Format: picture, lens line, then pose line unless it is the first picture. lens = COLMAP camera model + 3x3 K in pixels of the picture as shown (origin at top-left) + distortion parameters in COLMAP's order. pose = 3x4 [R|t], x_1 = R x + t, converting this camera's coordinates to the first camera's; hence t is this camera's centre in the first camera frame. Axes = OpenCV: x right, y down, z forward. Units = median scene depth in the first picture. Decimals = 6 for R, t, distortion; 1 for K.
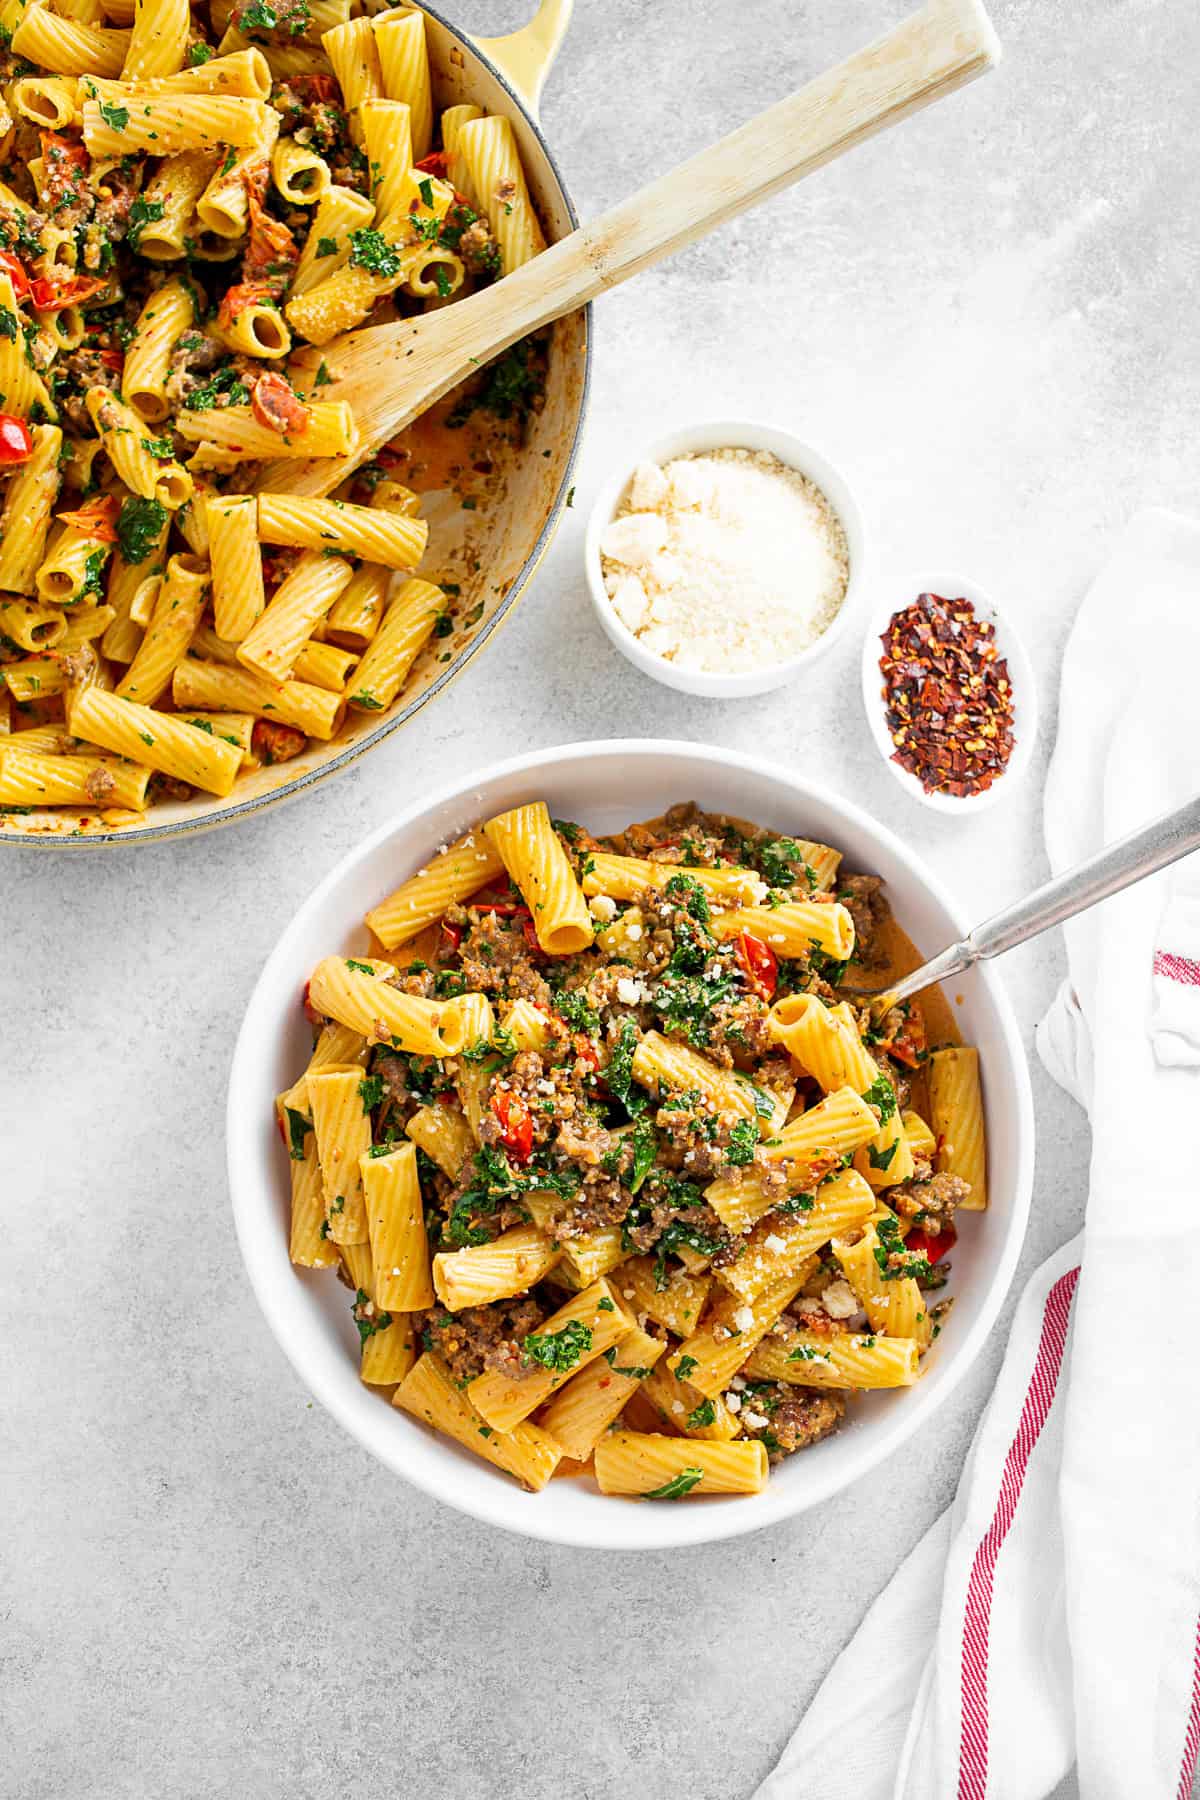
lens RADIAL K [[1878.1, 0, 600.0], [0, 1878.1, 900.0], [0, 0, 1]] dist [-0.077211, 0.091619]
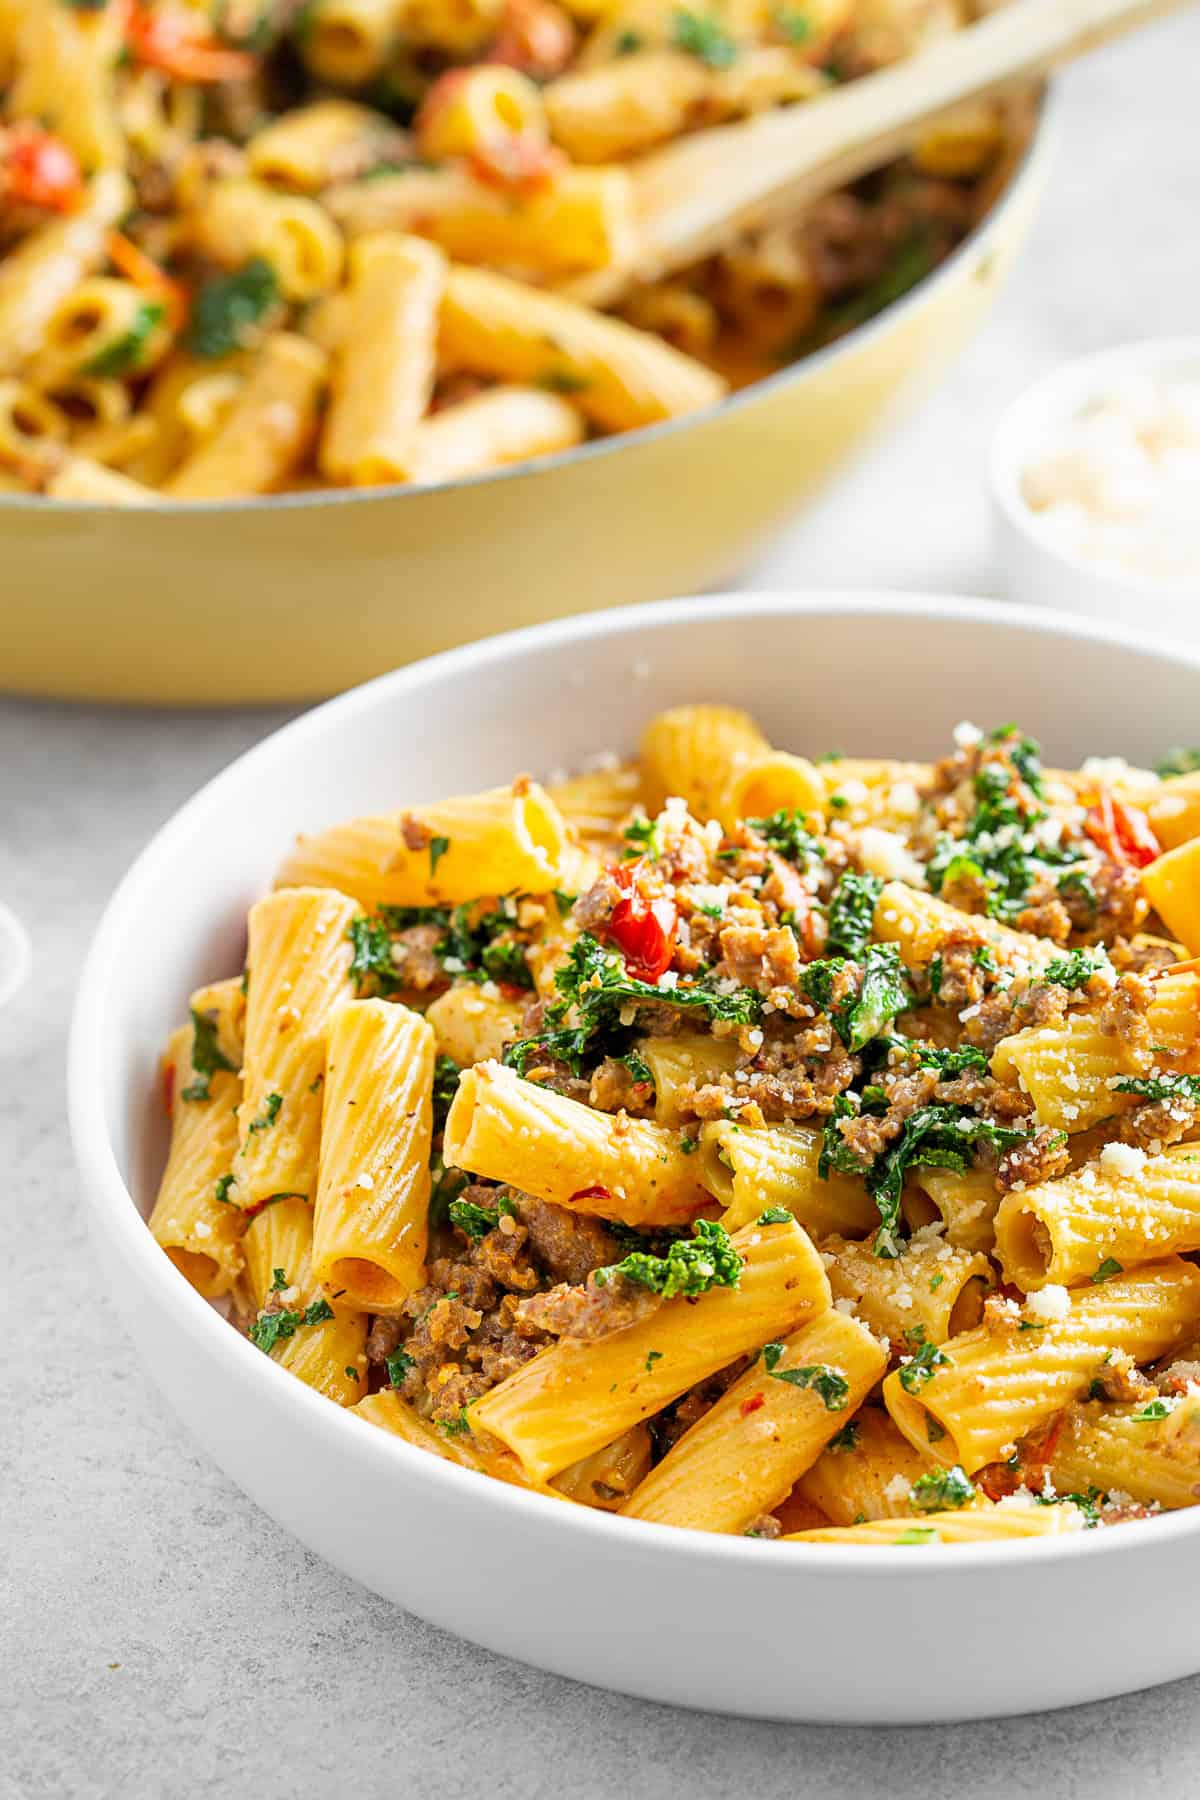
lens RADIAL K [[5644.1, 0, 600.0], [0, 5644.1, 900.0], [0, 0, 1]] dist [-0.397086, 4.983006]
pose [[0.990983, 0.096930, -0.092506, 0.084805], [-0.133980, 0.724388, -0.676248, 1.146123], [0.001462, 0.682545, 0.730842, -0.152858]]
